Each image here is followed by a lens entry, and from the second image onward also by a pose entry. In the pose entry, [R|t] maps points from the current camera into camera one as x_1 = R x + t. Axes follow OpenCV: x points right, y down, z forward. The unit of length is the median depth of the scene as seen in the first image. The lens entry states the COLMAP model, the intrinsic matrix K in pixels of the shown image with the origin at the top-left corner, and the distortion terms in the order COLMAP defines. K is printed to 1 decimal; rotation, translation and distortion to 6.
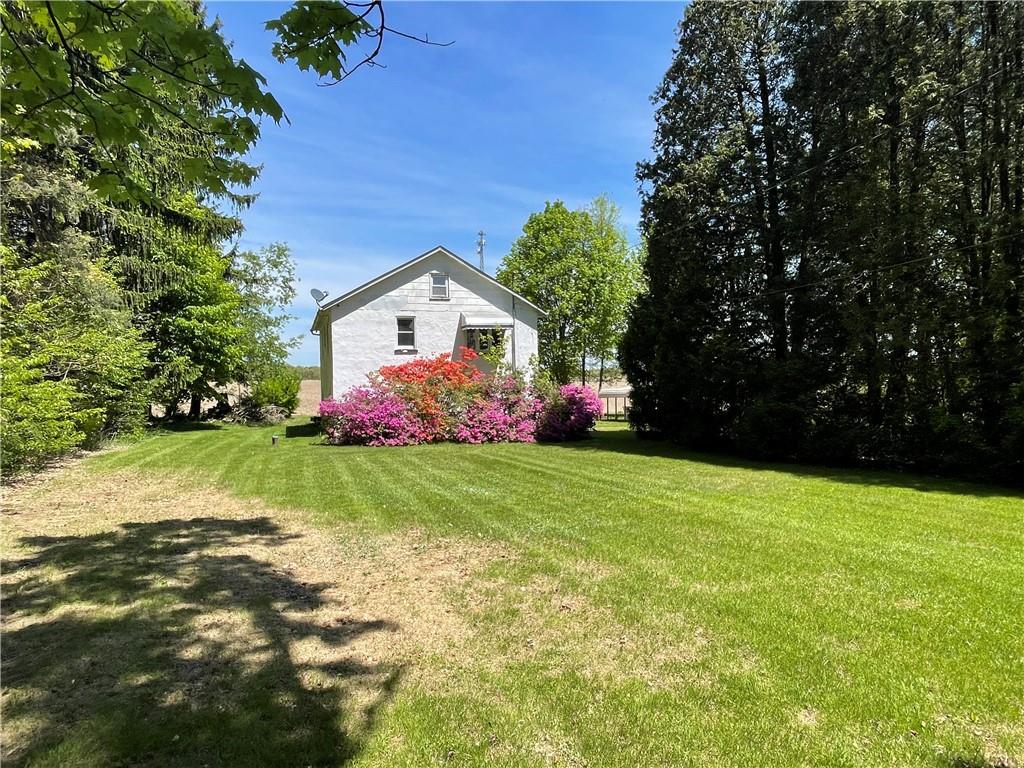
lens RADIAL K [[625.3, 0, 514.0], [0, 625.3, 382.5], [0, 0, 1]] dist [0.003014, -0.000006]
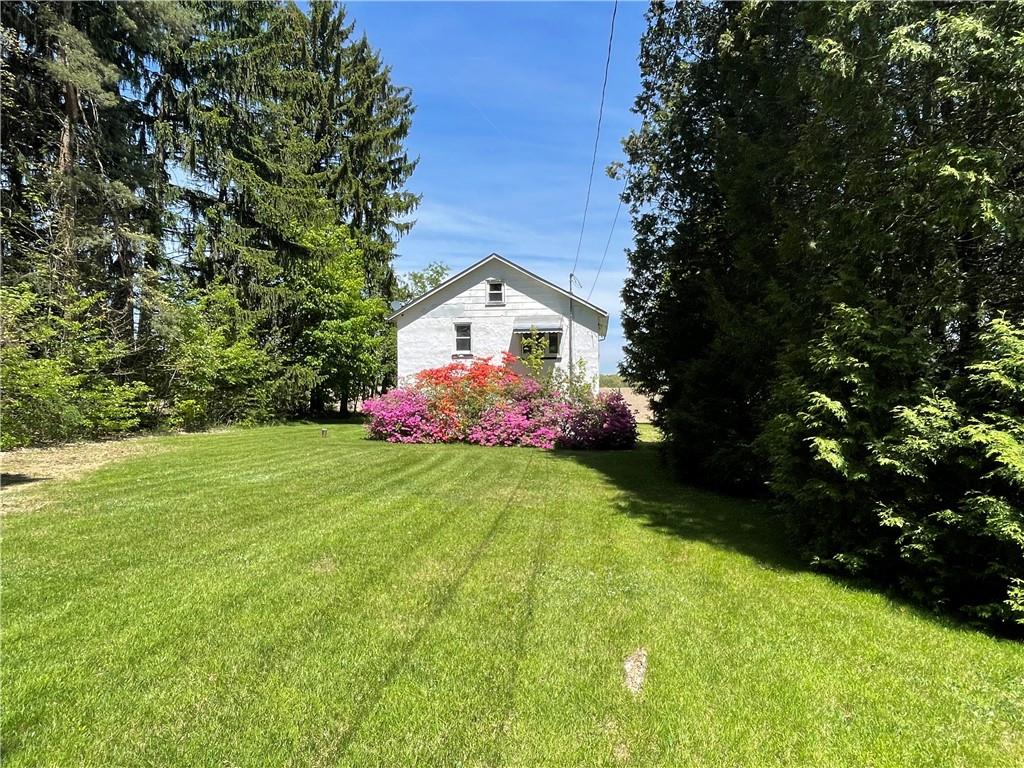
lens RADIAL K [[625.3, 0, 513.6], [0, 625.3, 385.2], [0, 0, 1]] dist [0.003014, -0.000006]
pose [[0.881307, 0.013155, -0.472360, 0.400023], [-0.018726, 0.999799, -0.007094, 0.005141], [0.472172, 0.015098, 0.881377, 0.113568]]
